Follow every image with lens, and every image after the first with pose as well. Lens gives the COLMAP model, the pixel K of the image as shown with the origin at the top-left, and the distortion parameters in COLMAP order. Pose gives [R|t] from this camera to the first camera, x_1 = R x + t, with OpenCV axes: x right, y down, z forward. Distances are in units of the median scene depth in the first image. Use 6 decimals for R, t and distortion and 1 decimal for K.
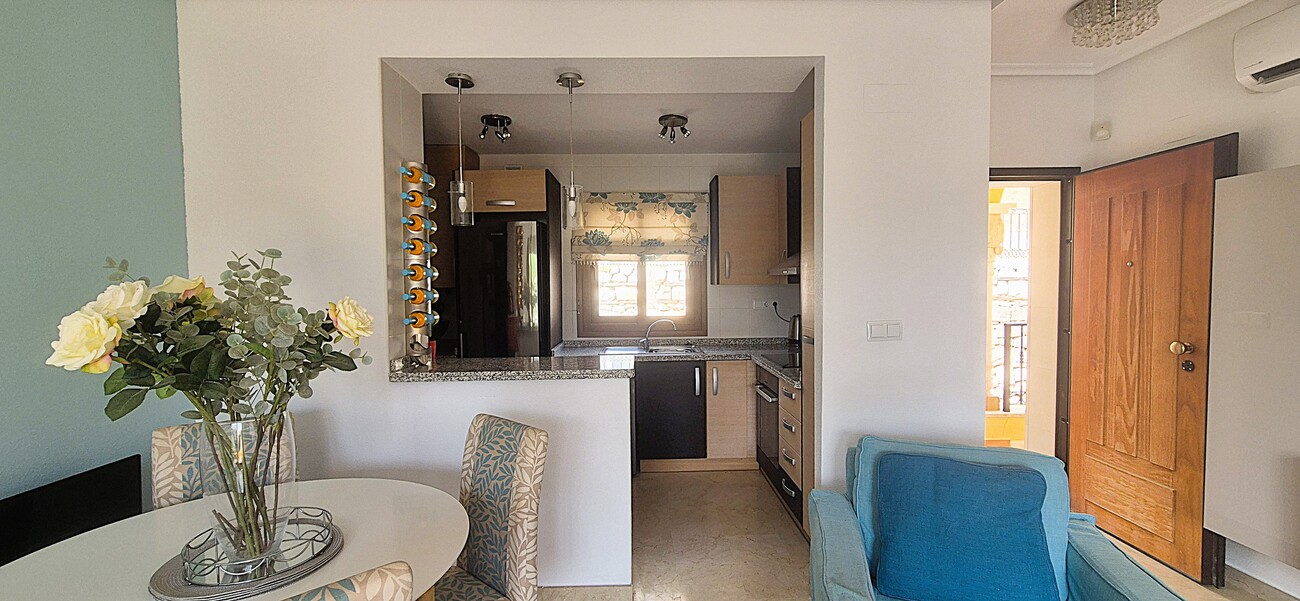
lens RADIAL K [[536.0, 0, 653.1], [0, 536.0, 308.6], [0, 0, 1]] dist [-0.001028, 0.000973]
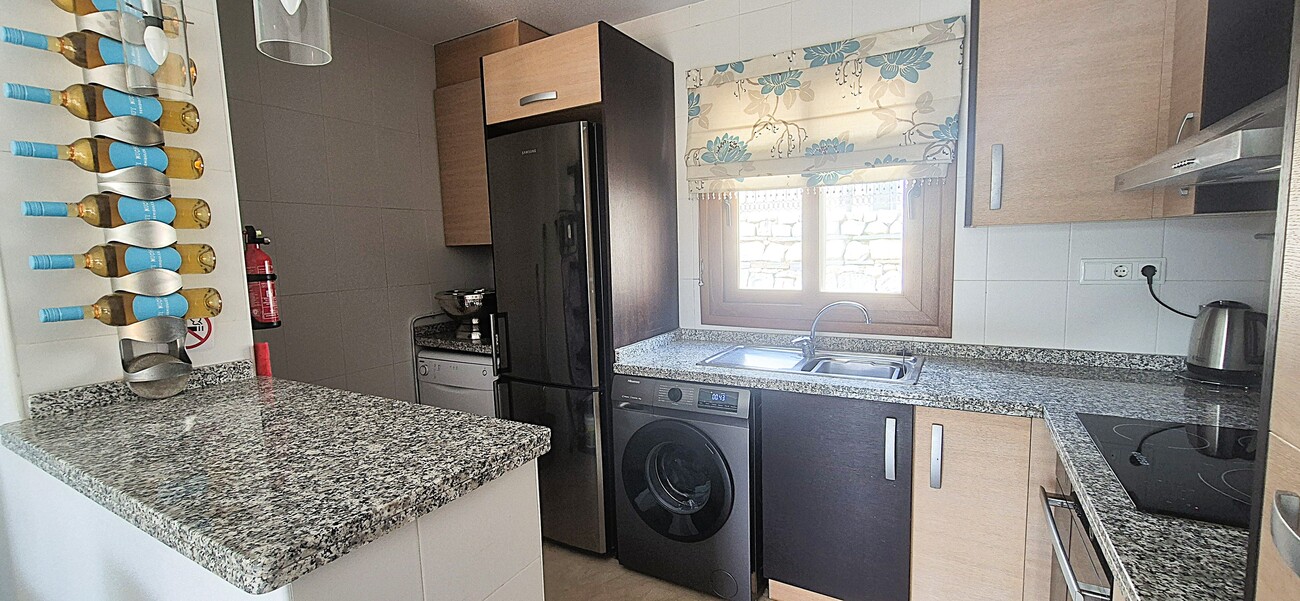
lens RADIAL K [[536.0, 0, 652.7], [0, 536.0, 305.8], [0, 0, 1]] dist [-0.001028, 0.000973]
pose [[0.854092, 0.042219, -0.518406, 0.125968], [-0.004213, 0.997229, 0.074273, -0.011432], [0.520105, -0.061253, 0.851903, 0.487995]]
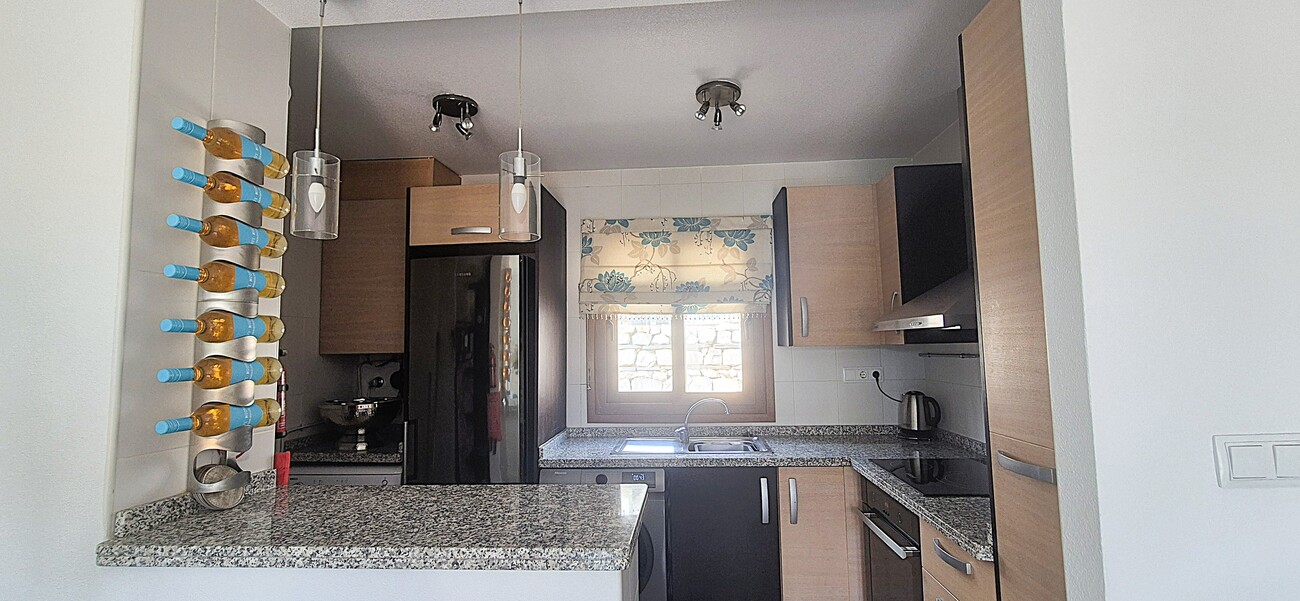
lens RADIAL K [[536.0, 0, 654.4], [0, 536.0, 303.7], [0, 0, 1]] dist [-0.001028, 0.000973]
pose [[0.995651, -0.013813, -0.092129, 0.013519], [0.002132, 0.992066, -0.125698, -0.013396], [0.093134, 0.124955, 0.987781, 0.309860]]
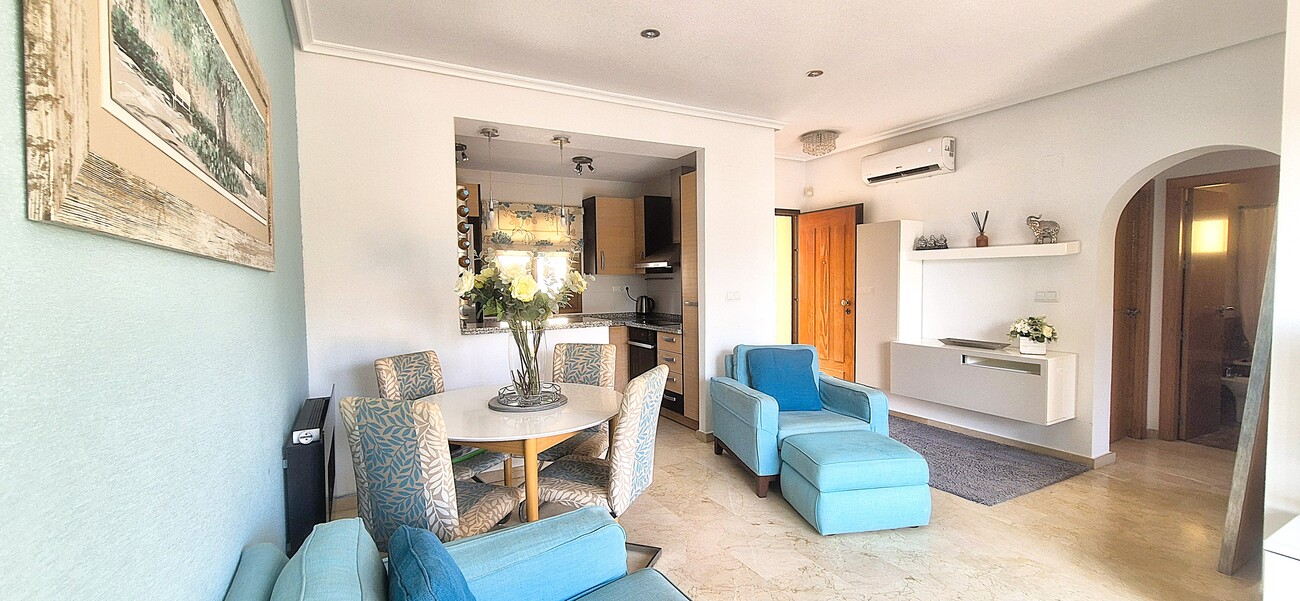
lens RADIAL K [[536.0, 0, 655.9], [0, 536.0, 313.3], [0, 0, 1]] dist [-0.001028, 0.000973]
pose [[0.885387, -0.030276, 0.463868, -0.383807], [0.024998, 0.999534, 0.017524, 0.035046], [-0.464183, -0.003920, 0.885731, -0.305674]]
